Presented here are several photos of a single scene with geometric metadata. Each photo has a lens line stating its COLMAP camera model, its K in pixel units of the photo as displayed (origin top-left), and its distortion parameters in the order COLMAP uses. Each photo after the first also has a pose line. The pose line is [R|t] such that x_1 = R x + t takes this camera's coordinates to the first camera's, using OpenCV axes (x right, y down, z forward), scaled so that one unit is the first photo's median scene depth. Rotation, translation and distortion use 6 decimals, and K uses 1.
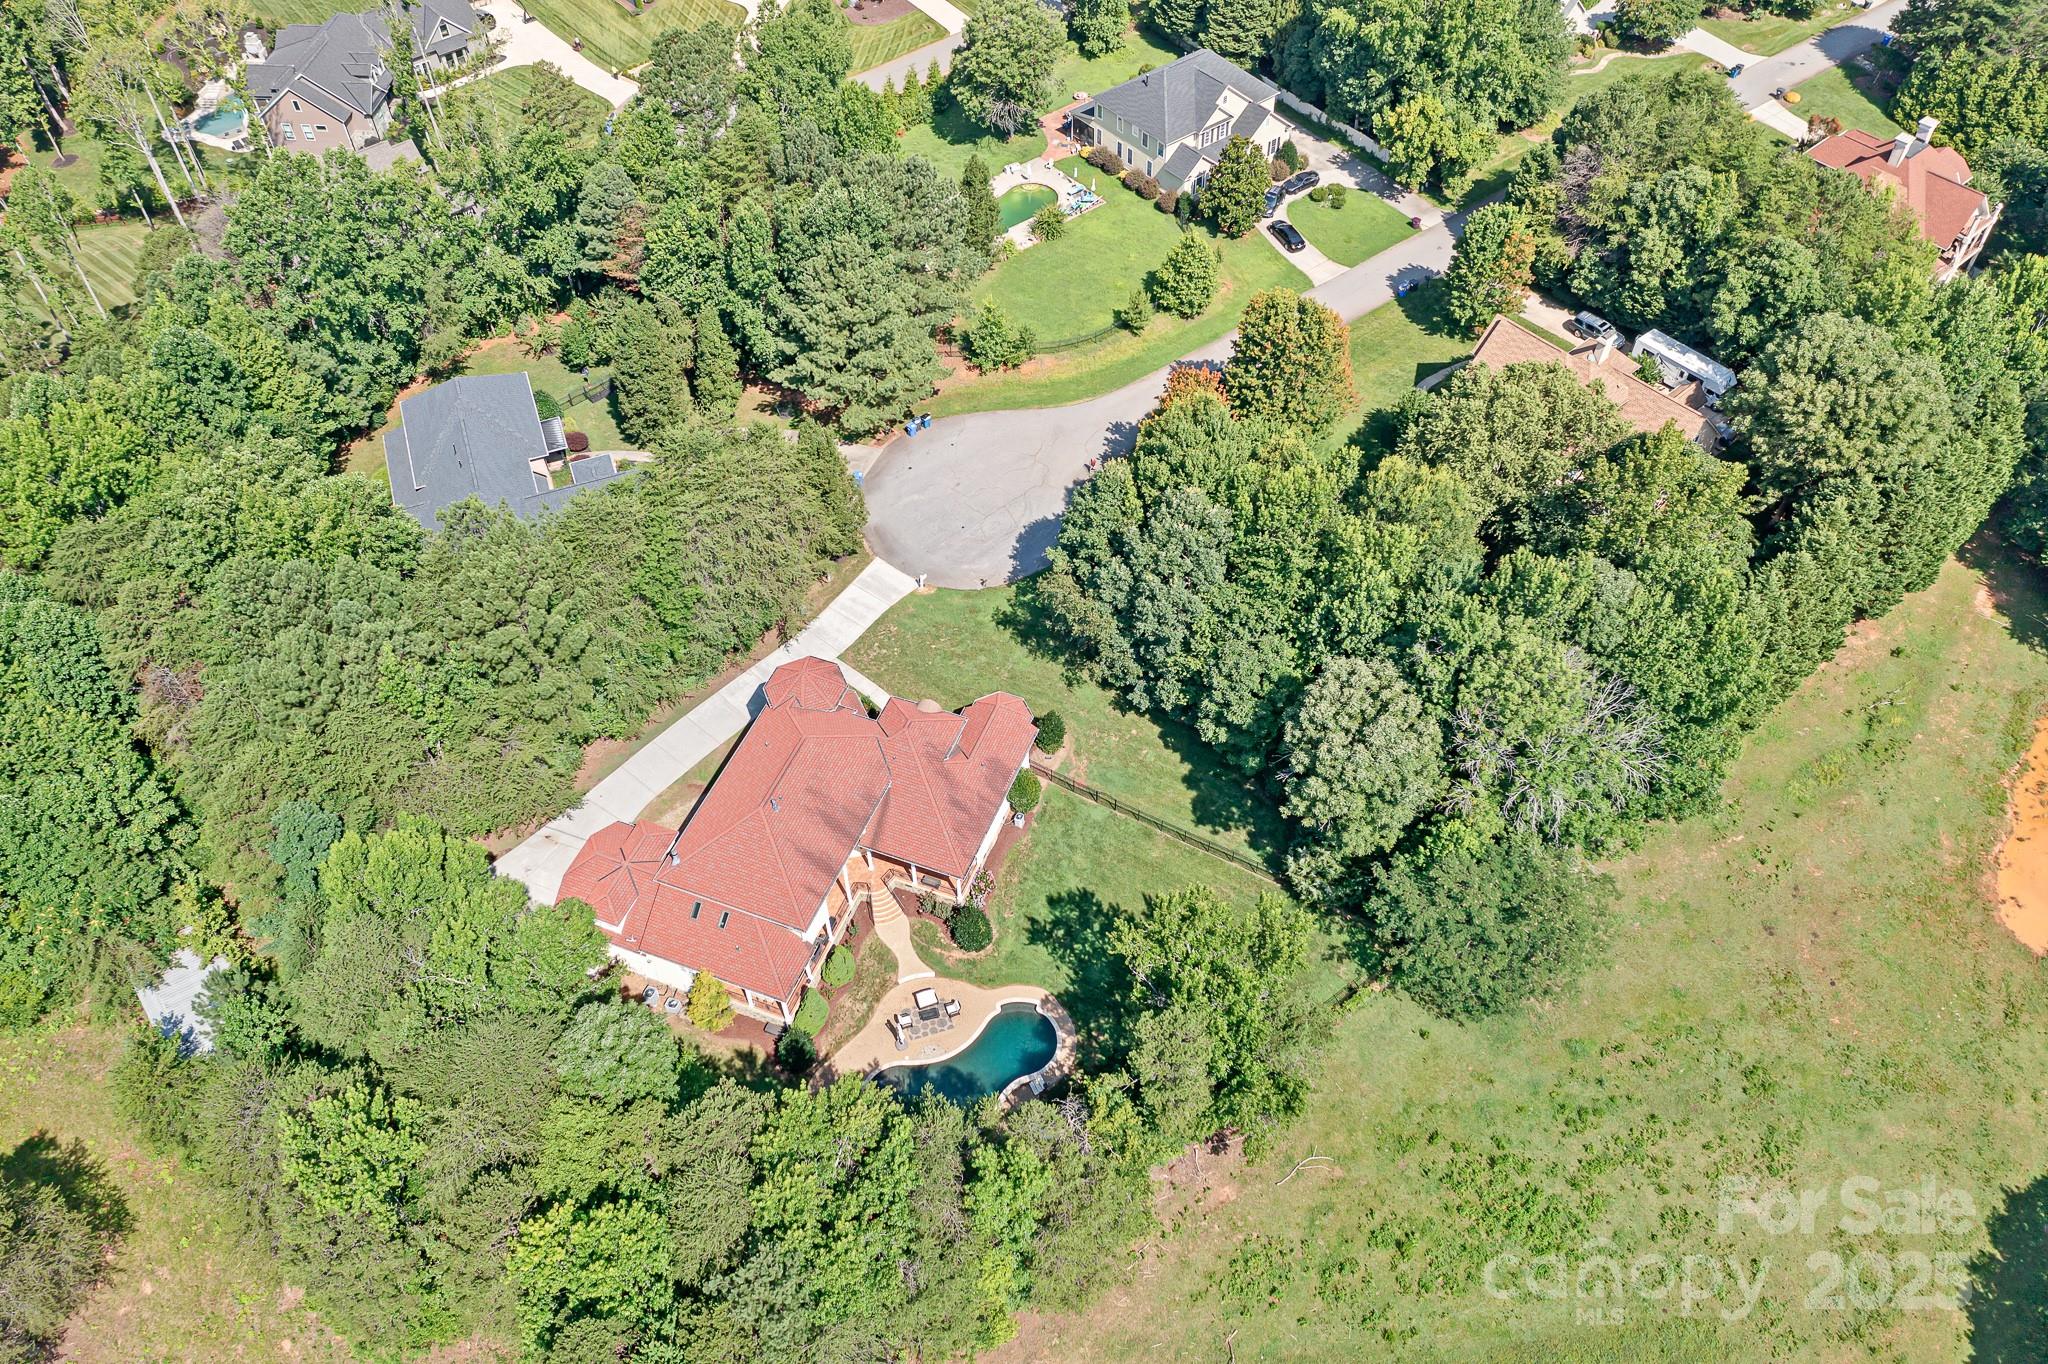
lens RADIAL K [[1616.3, 0, 1027.3], [0, 1616.3, 681.3], [0, 0, 1]] dist [-0.023865, 0.003237]
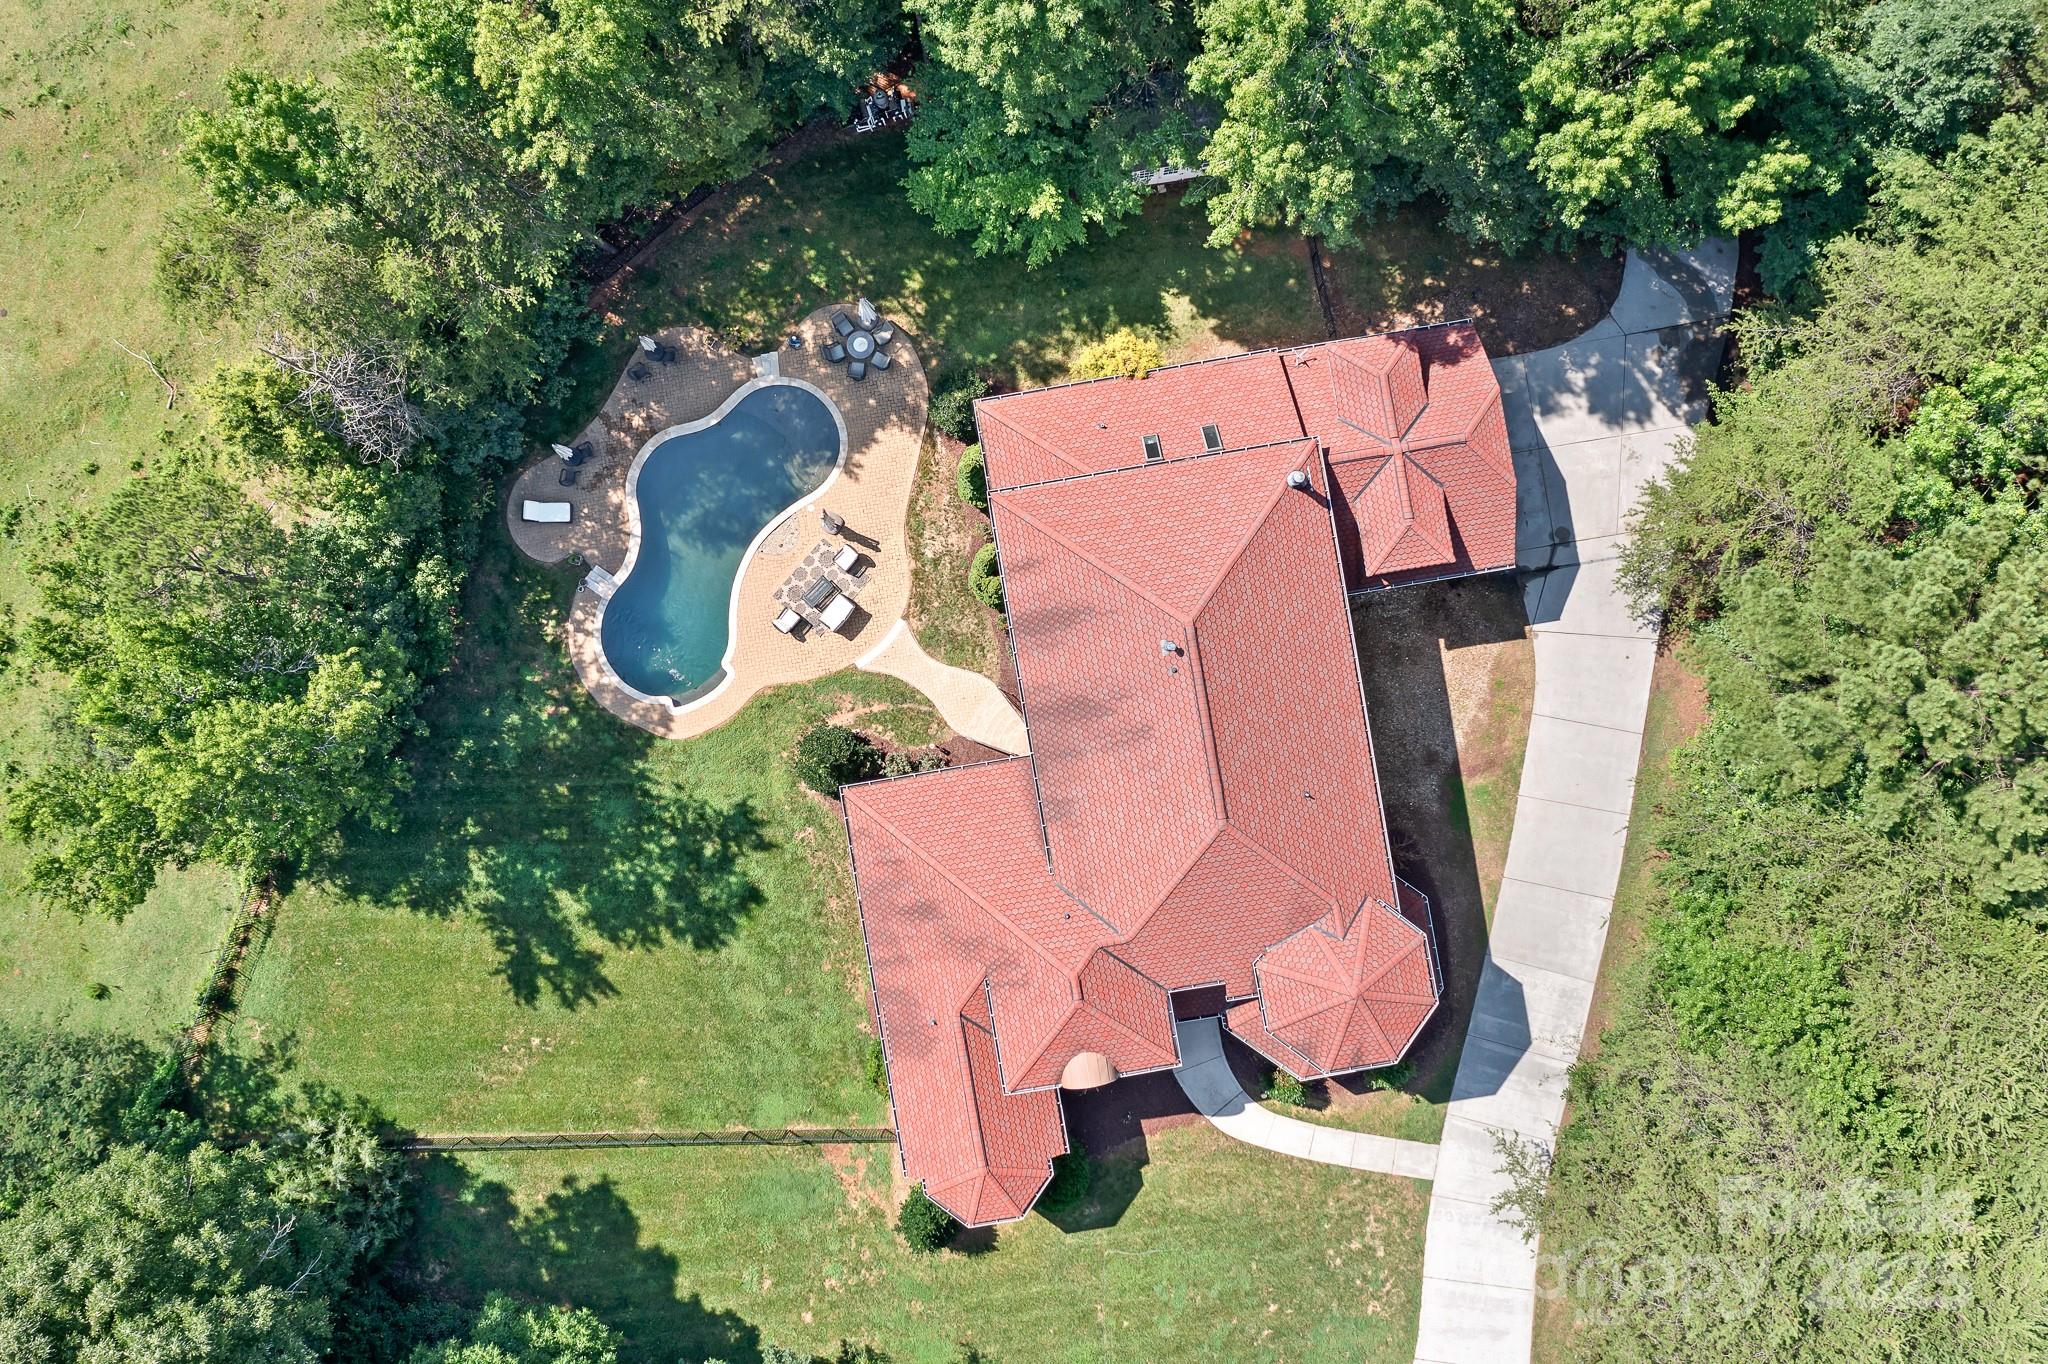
lens RADIAL K [[1616.3, 0, 1026.1], [0, 1616.3, 677.9], [0, 0, 1]] dist [-0.023865, 0.003237]
pose [[-0.852967, 0.521014, 0.031505, -0.123918], [-0.369762, -0.645744, 0.668049, -0.224270], [0.368407, 0.558175, 0.743450, 0.602741]]
